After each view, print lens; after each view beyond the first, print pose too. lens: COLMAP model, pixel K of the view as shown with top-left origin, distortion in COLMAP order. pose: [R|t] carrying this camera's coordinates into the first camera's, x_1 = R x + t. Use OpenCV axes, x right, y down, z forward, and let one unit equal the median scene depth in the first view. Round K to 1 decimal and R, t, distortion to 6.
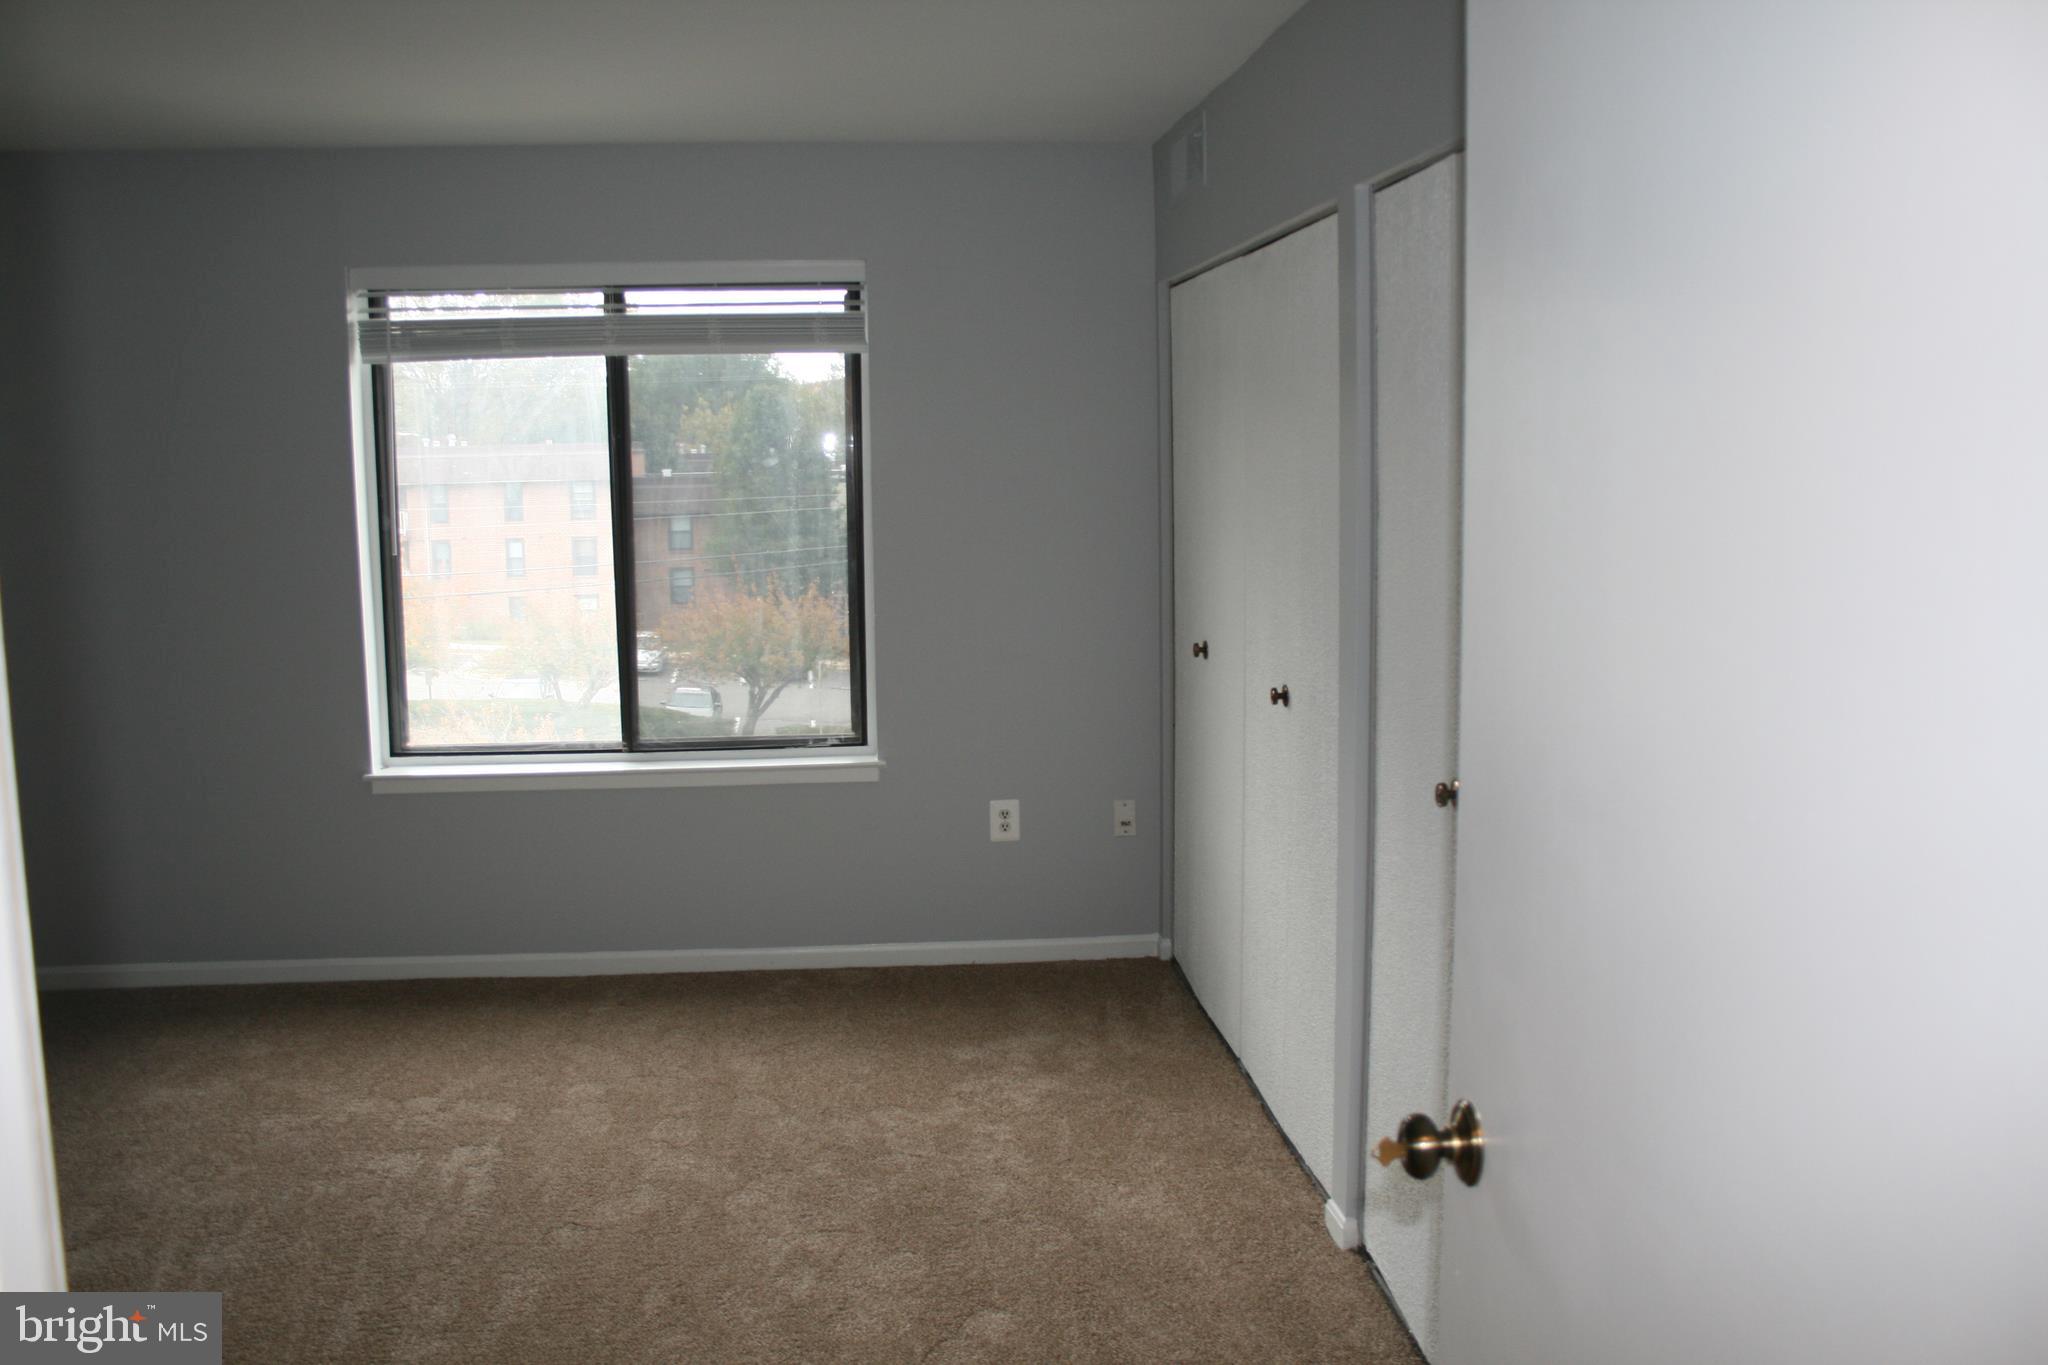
lens RADIAL K [[1709.8, 0, 1023.3], [0, 1709.8, 569.6], [0, 0, 1]] dist [-0.003005, -0.197313]
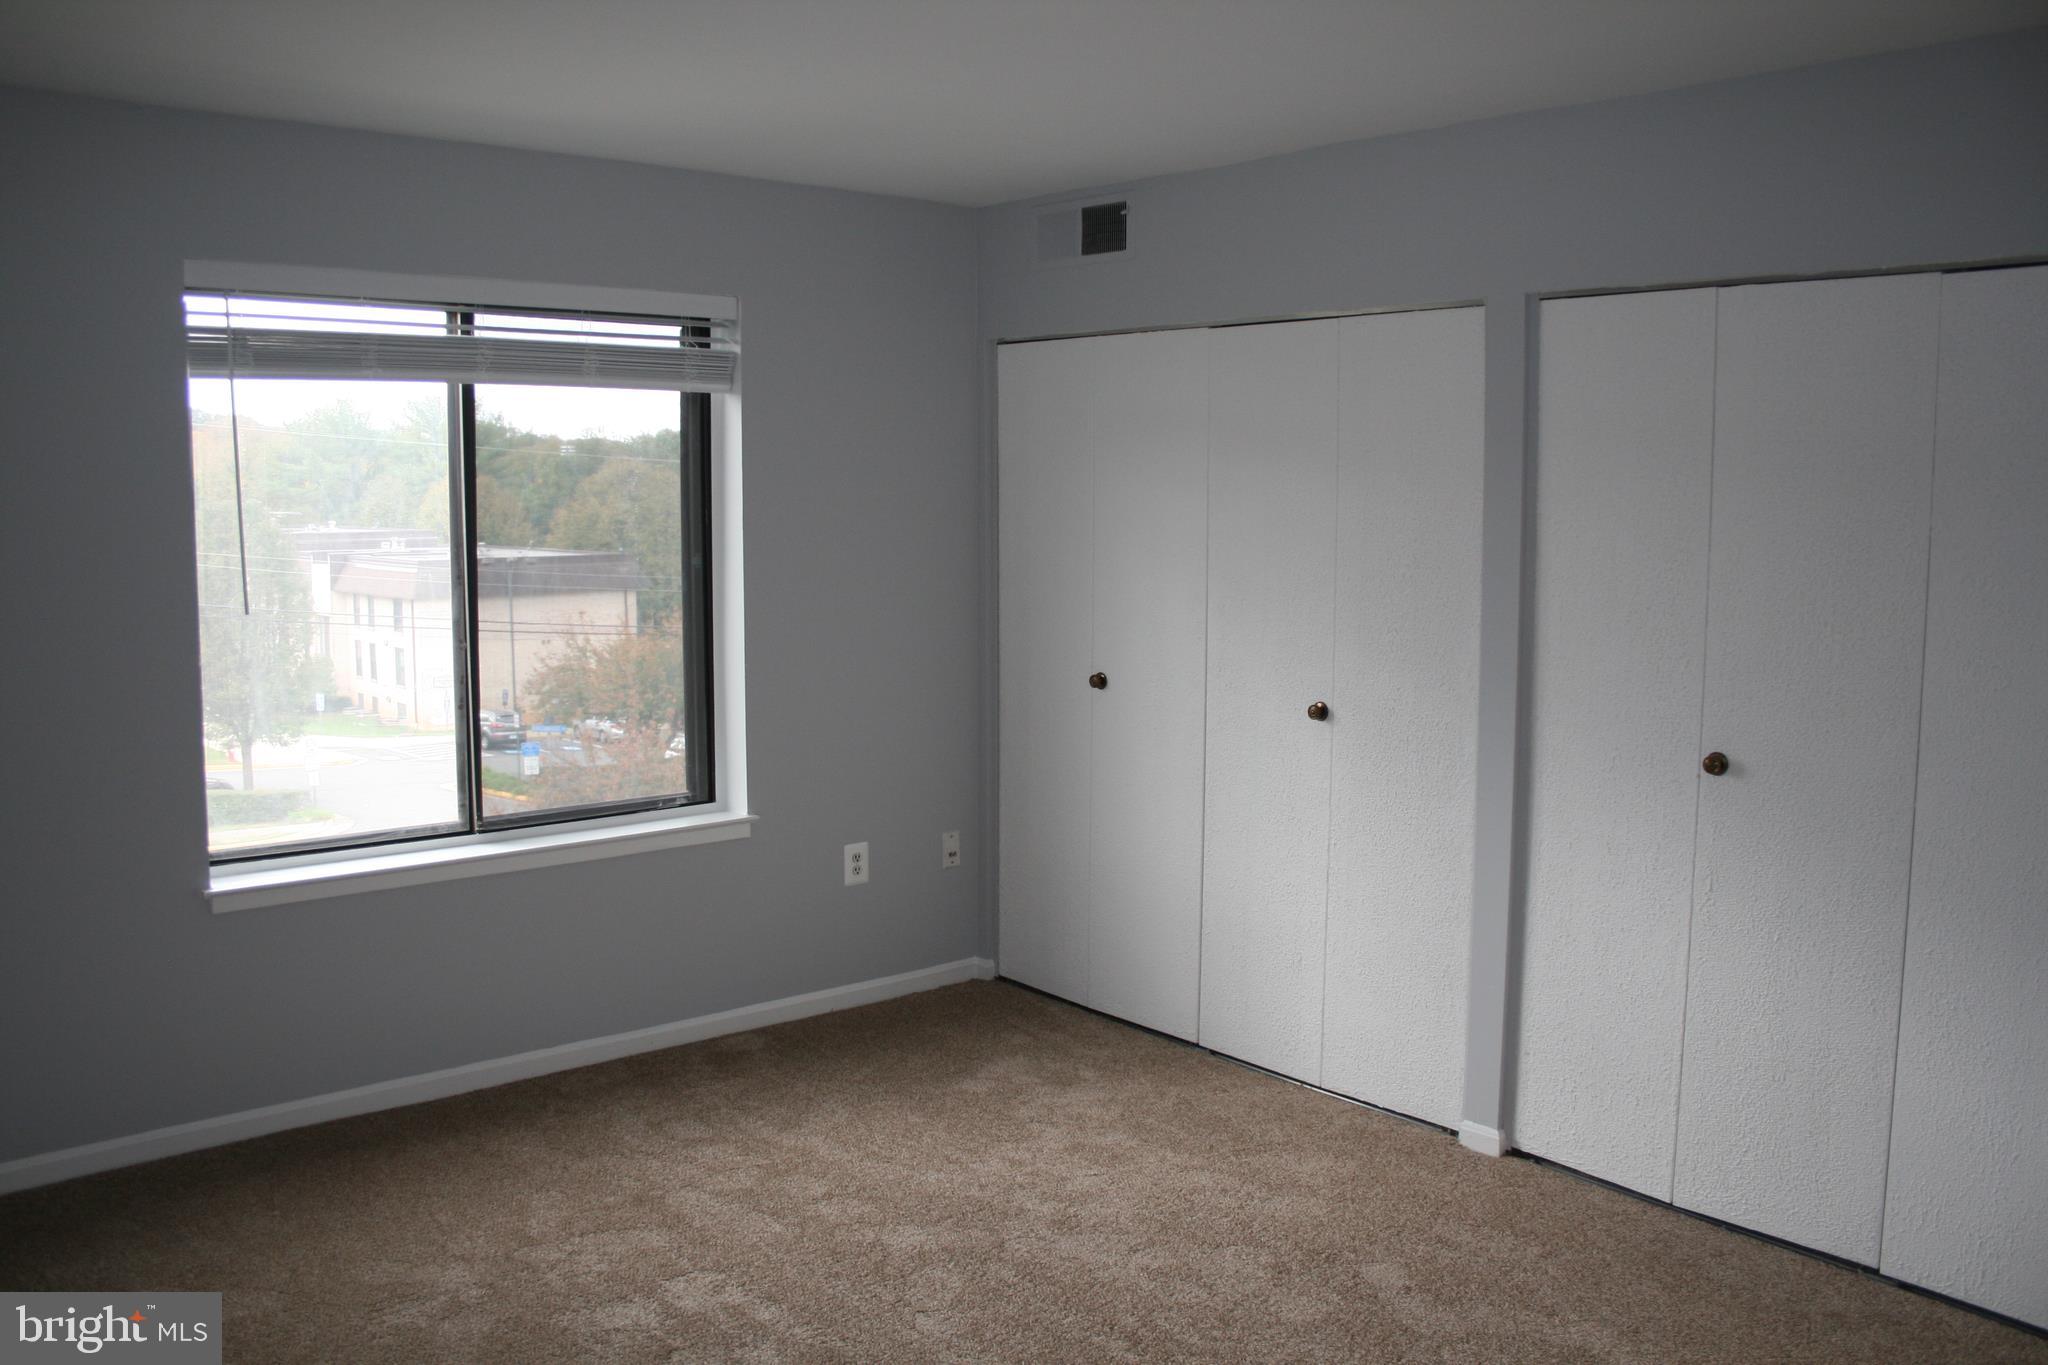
lens RADIAL K [[1725.7, 0, 1024.0], [0, 1725.7, 538.8], [0, 0, 1]] dist [-0.050616, -0.005490]
pose [[0.814967, -0.002743, 0.579501, -0.515763], [0.025279, 0.999205, -0.030820, -0.010156], [-0.578956, 0.039766, 0.814388, 0.113017]]
